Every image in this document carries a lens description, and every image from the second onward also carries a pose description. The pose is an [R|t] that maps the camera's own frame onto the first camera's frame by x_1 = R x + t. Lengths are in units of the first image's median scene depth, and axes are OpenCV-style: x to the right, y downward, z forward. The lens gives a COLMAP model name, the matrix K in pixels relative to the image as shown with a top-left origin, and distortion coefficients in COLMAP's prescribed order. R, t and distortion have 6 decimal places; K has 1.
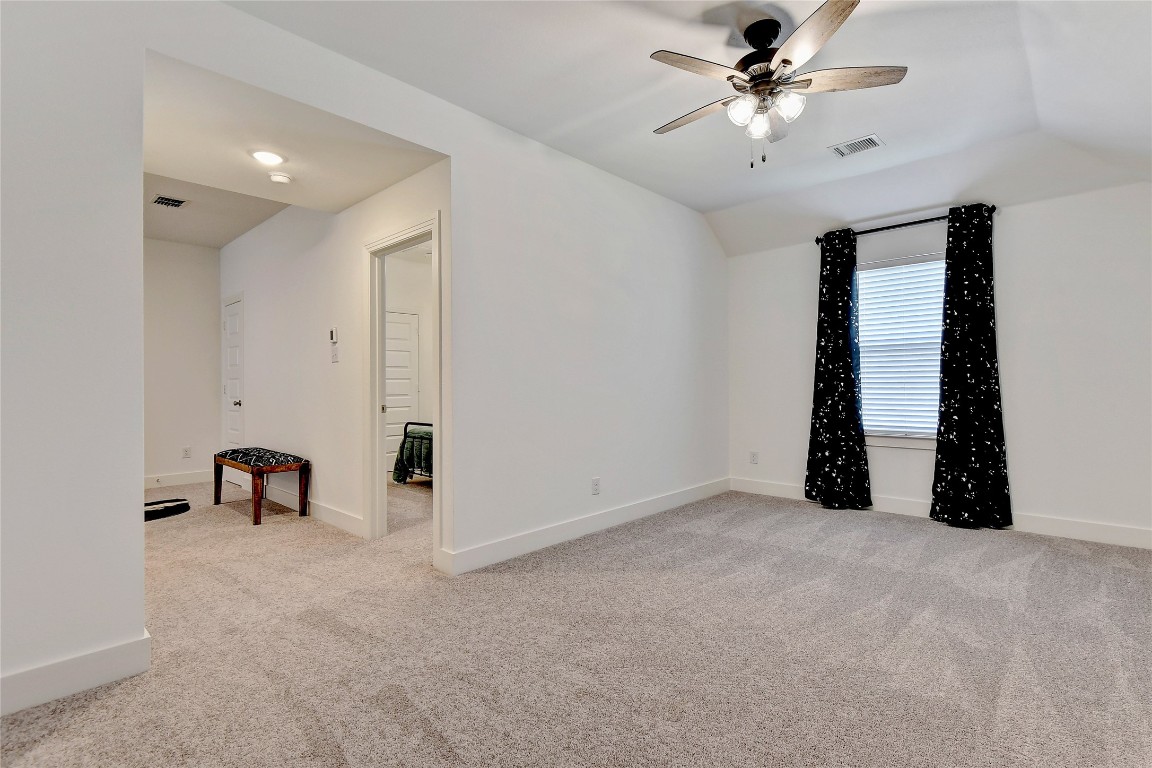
lens RADIAL K [[535.1, 0, 574.0], [0, 535.1, 379.4], [0, 0, 1]] dist [-0.004765, -0.000885]
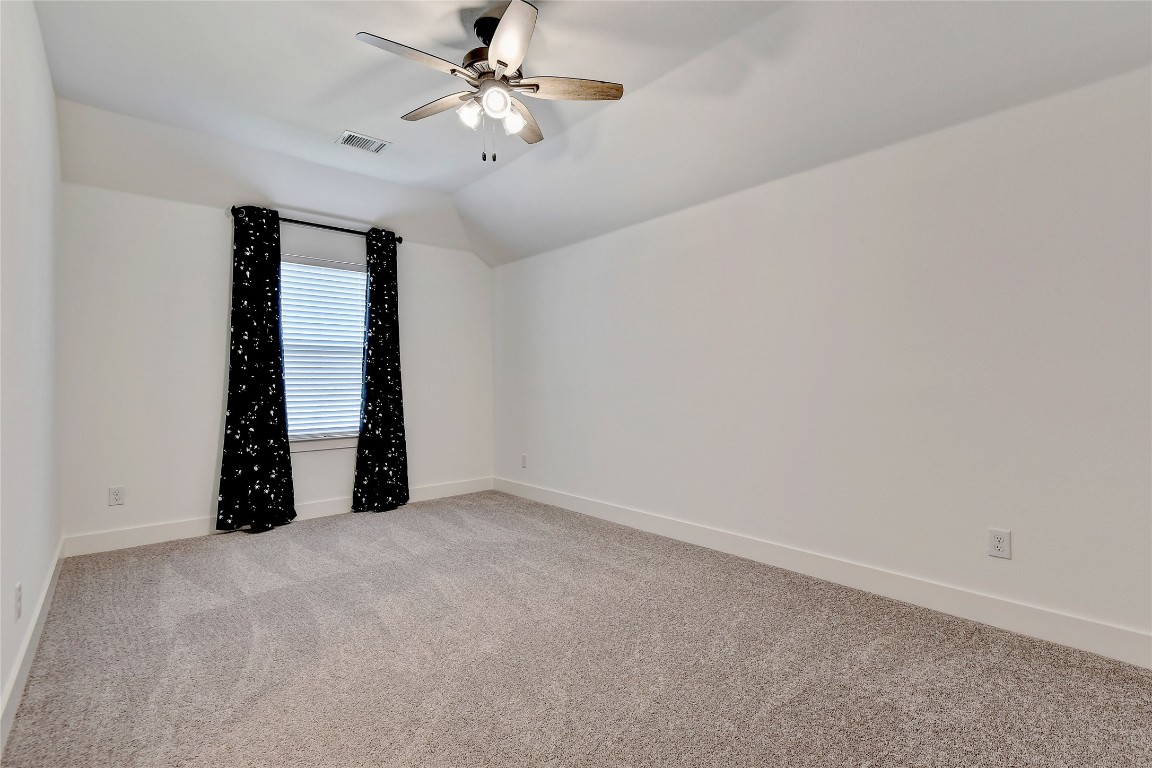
lens RADIAL K [[535.1, 0, 576.0], [0, 535.1, 388.5], [0, 0, 1]] dist [-0.004765, -0.000885]
pose [[0.104799, 0.003254, 0.994488, -0.345862], [0.009128, 0.999949, -0.004234, 0.023403], [-0.994452, 0.009521, 0.104764, 0.449249]]
